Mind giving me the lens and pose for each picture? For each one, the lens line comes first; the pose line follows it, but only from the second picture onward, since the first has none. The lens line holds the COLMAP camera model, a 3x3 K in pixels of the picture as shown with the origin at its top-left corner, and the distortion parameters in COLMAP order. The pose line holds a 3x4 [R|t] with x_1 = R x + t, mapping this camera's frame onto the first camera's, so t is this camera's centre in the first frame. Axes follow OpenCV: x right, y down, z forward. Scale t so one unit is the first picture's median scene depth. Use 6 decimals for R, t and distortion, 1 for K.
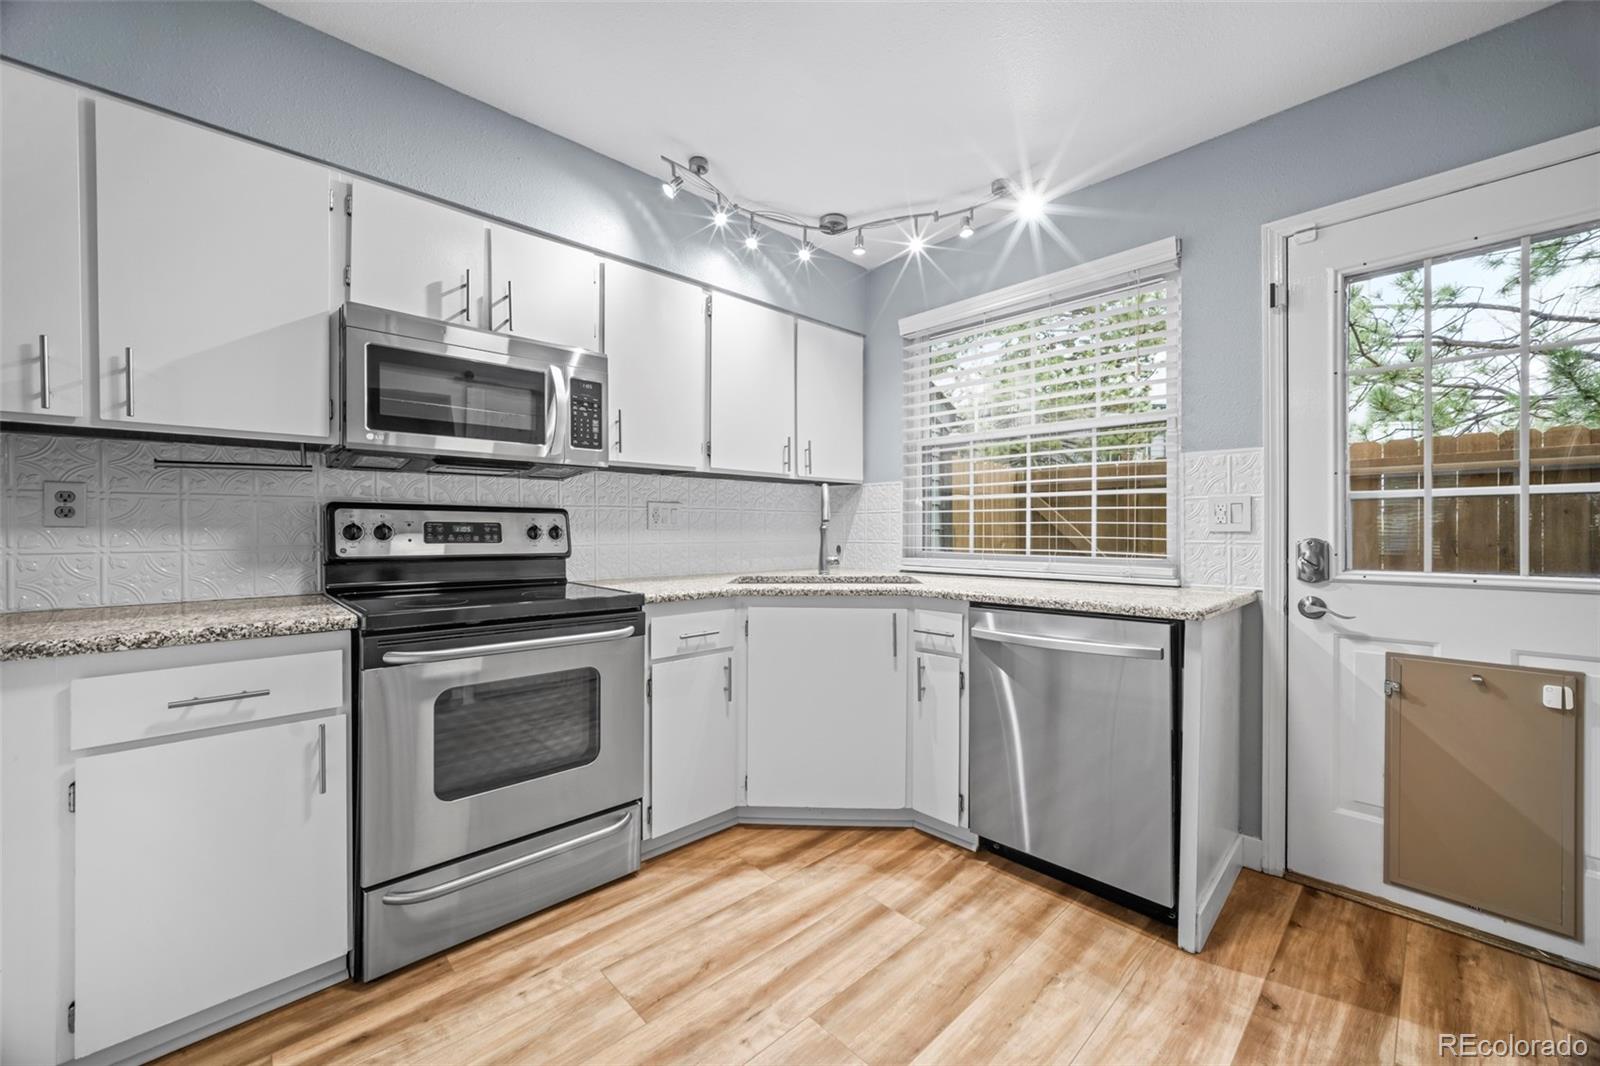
lens RADIAL K [[623.3, 0, 798.5], [0, 623.3, 531.7], [0, 0, 1]] dist [-0.024320, 0.009150]
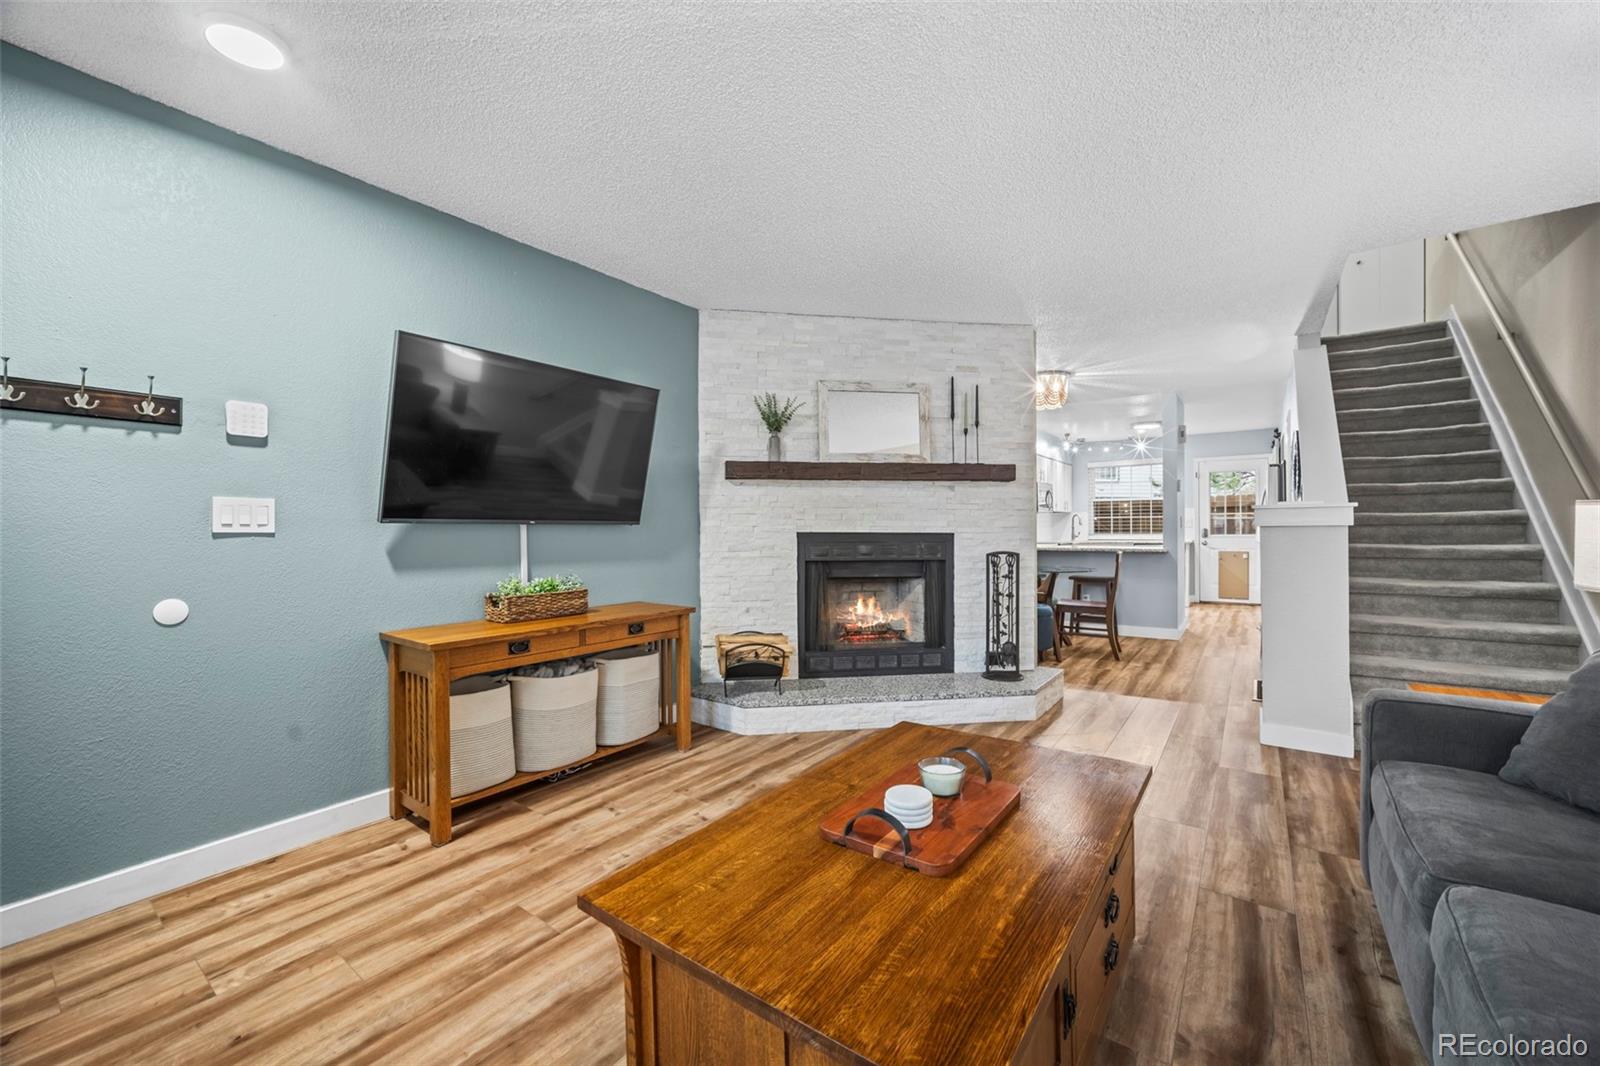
lens RADIAL K [[629.5, 0, 795.3], [0, 629.5, 531.7], [0, 0, 1]] dist [-0.033082, 0.014007]
pose [[0.984443, -0.009535, 0.175444, -2.770071], [0.009244, 0.999954, 0.002474, -0.001680], [-0.175460, -0.000814, 0.984486, -2.817638]]
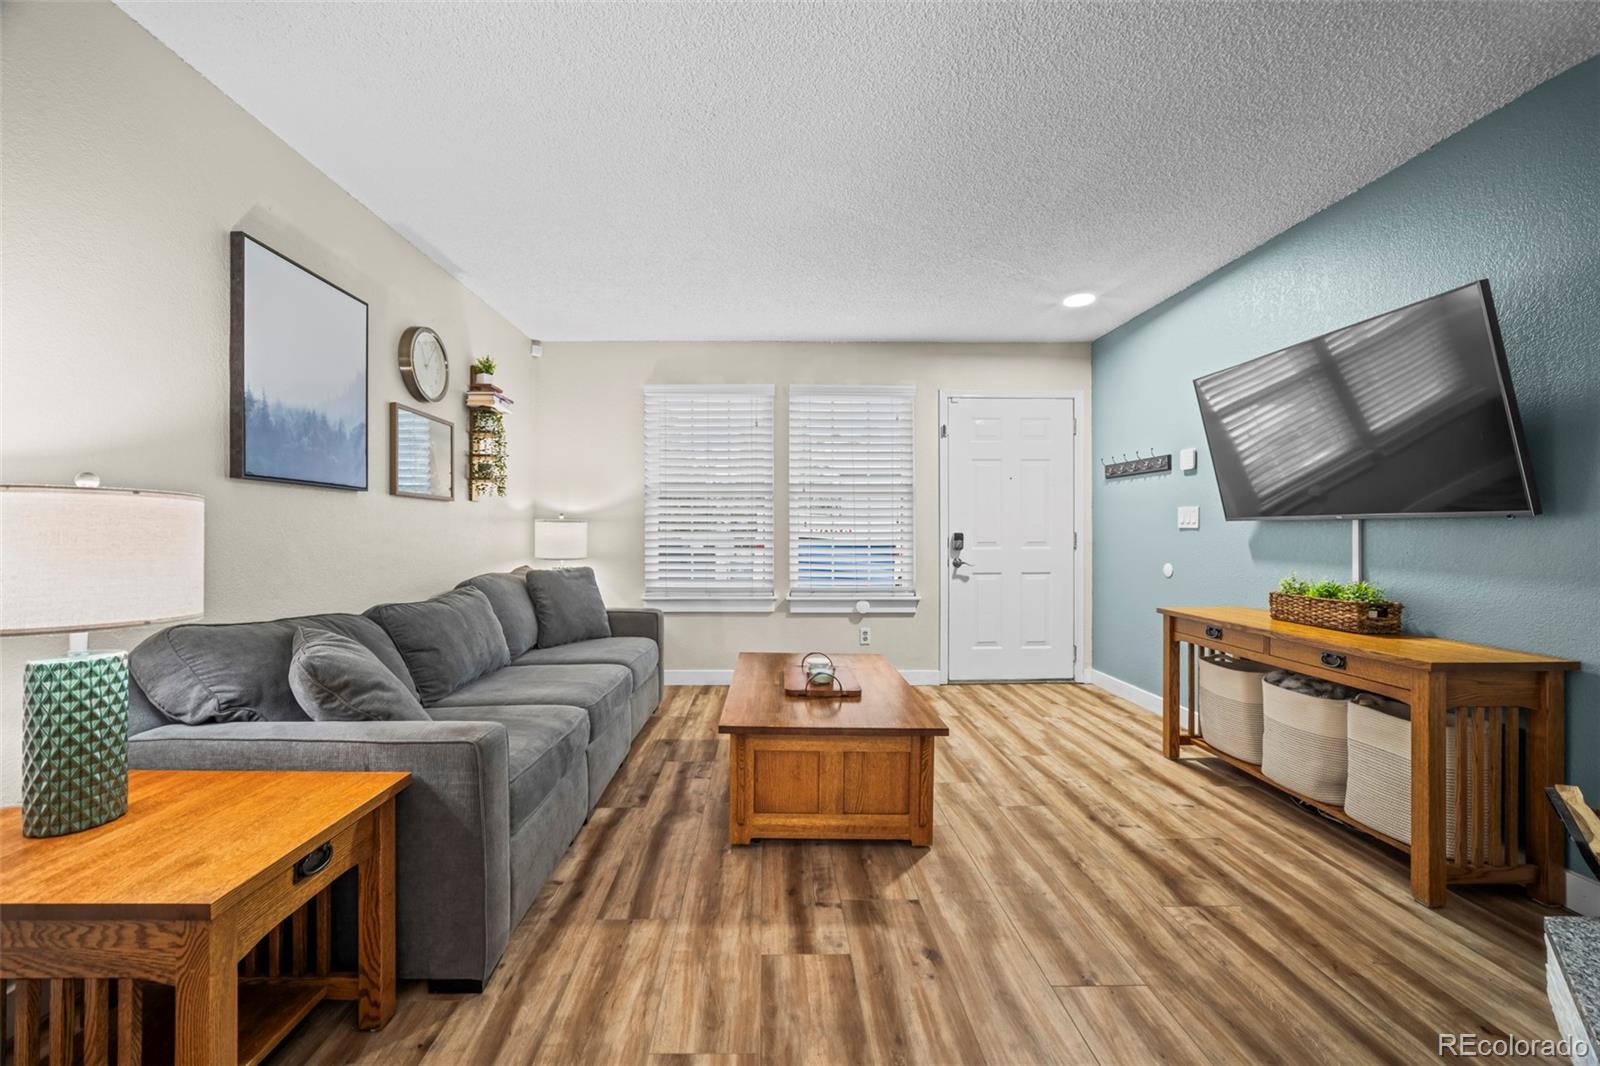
lens RADIAL K [[624.7, 0, 771.4], [0, 624.7, 531.4], [0, 0, 1]] dist [-0.026150, 0.009507]
pose [[-0.681857, -0.000030, -0.731486, -1.510434], [-0.001453, 0.999998, 0.001313, 0.002638], [0.731484, 0.001958, -0.681856, -1.372334]]
